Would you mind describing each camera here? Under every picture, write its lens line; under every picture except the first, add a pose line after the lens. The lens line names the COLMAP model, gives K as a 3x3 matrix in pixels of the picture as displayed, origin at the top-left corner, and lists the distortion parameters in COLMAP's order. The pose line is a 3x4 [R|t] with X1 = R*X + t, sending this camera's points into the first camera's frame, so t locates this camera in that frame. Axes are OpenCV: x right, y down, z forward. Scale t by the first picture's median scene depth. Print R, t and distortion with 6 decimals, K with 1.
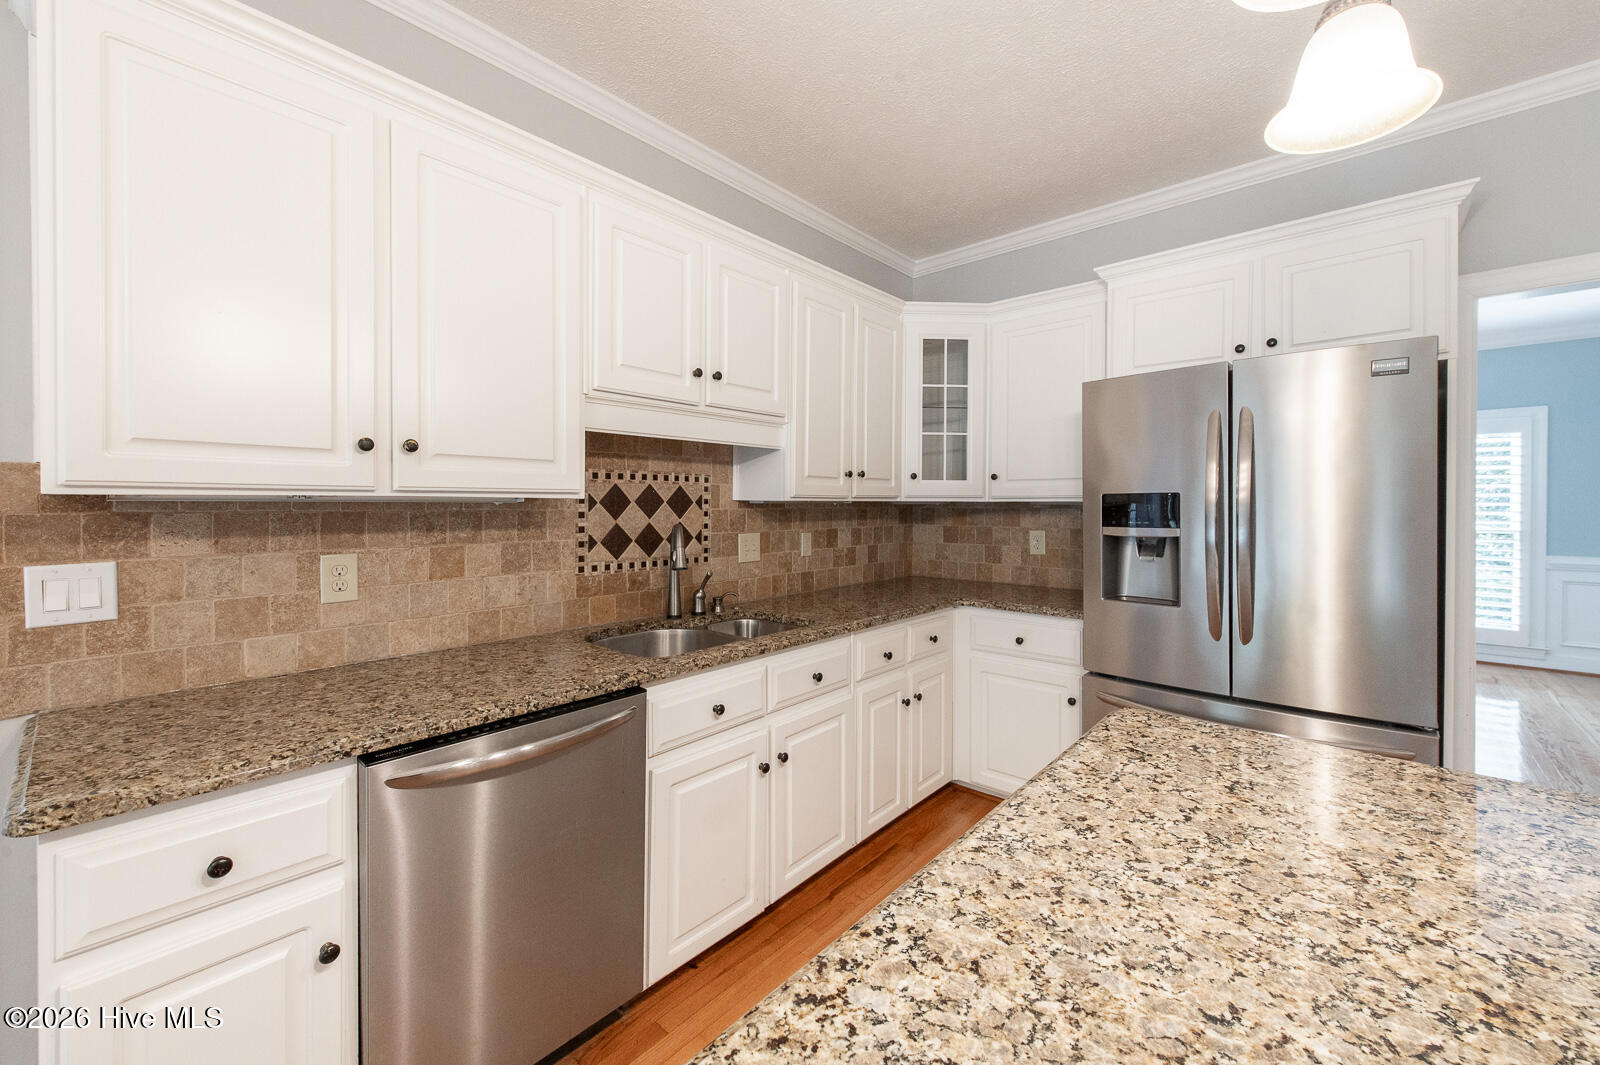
lens RADIAL K [[643.6, 0, 795.7], [0, 643.6, 509.1], [0, 0, 1]] dist [0.002241, 0.000114]
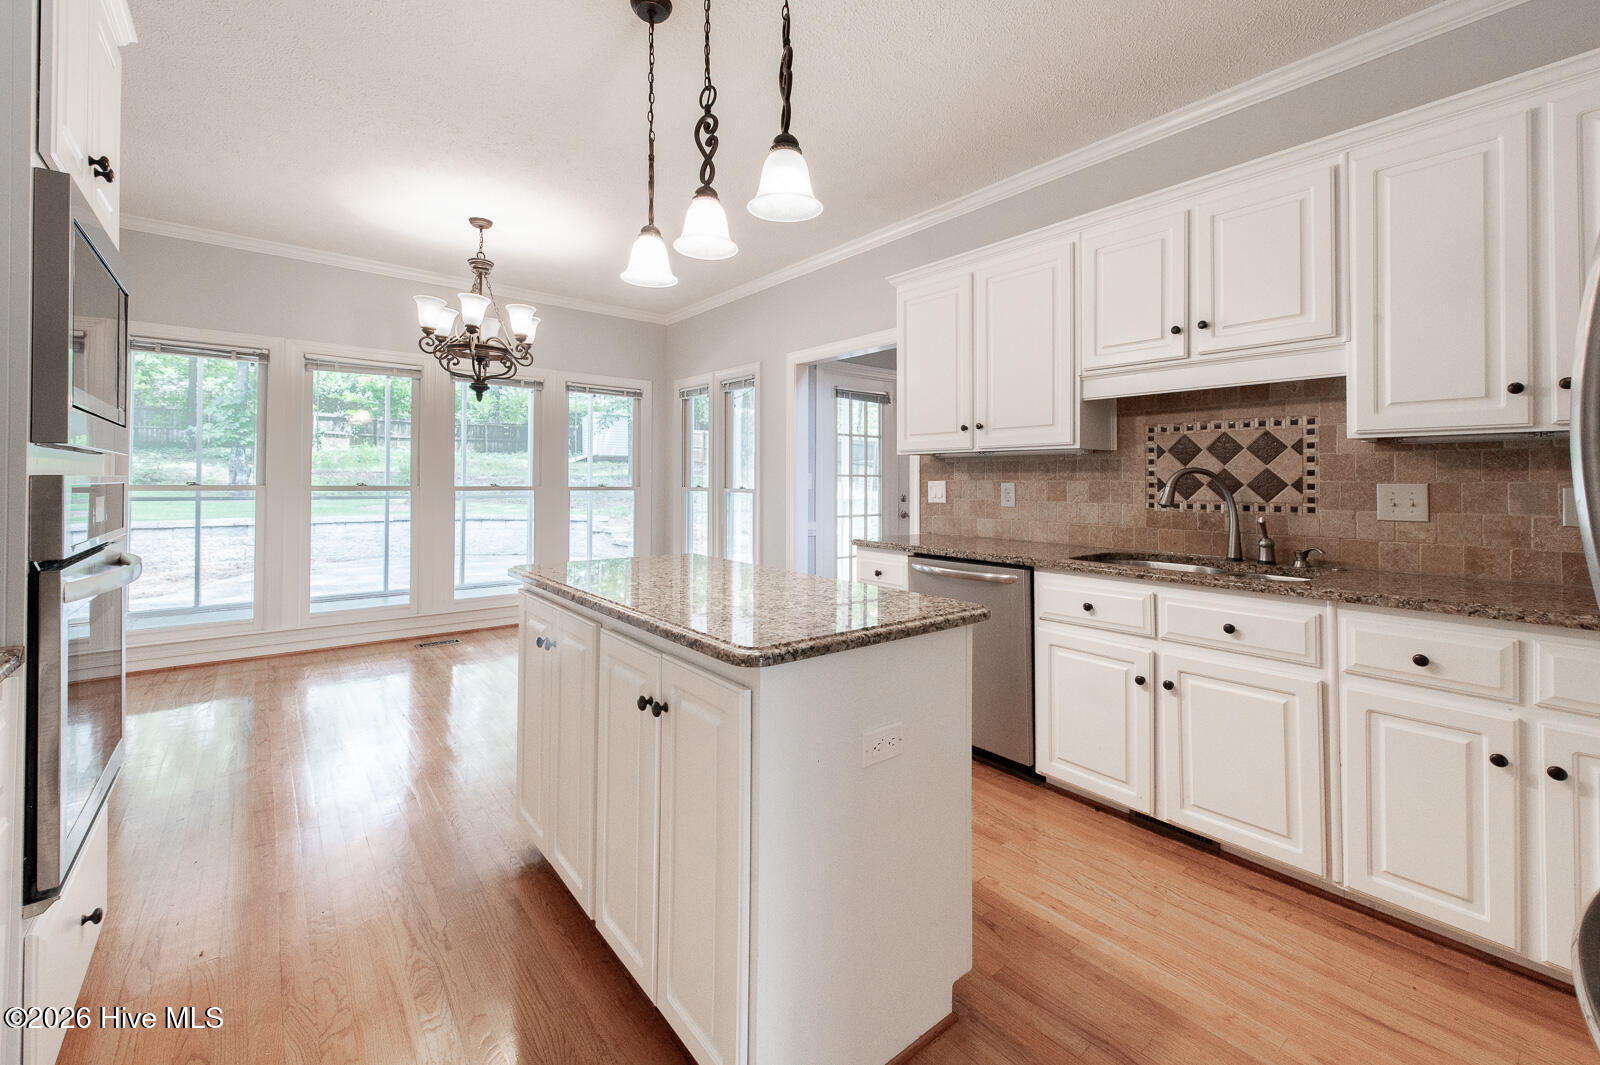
lens RADIAL K [[643.6, 0, 791.9], [0, 643.6, 478.5], [0, 0, 1]] dist [0.002241, 0.000114]
pose [[-0.172334, -0.006659, -0.985016, 0.963579], [-0.014901, 0.999880, -0.004152, 0.053741], [0.984926, 0.013962, -0.172412, 0.490505]]
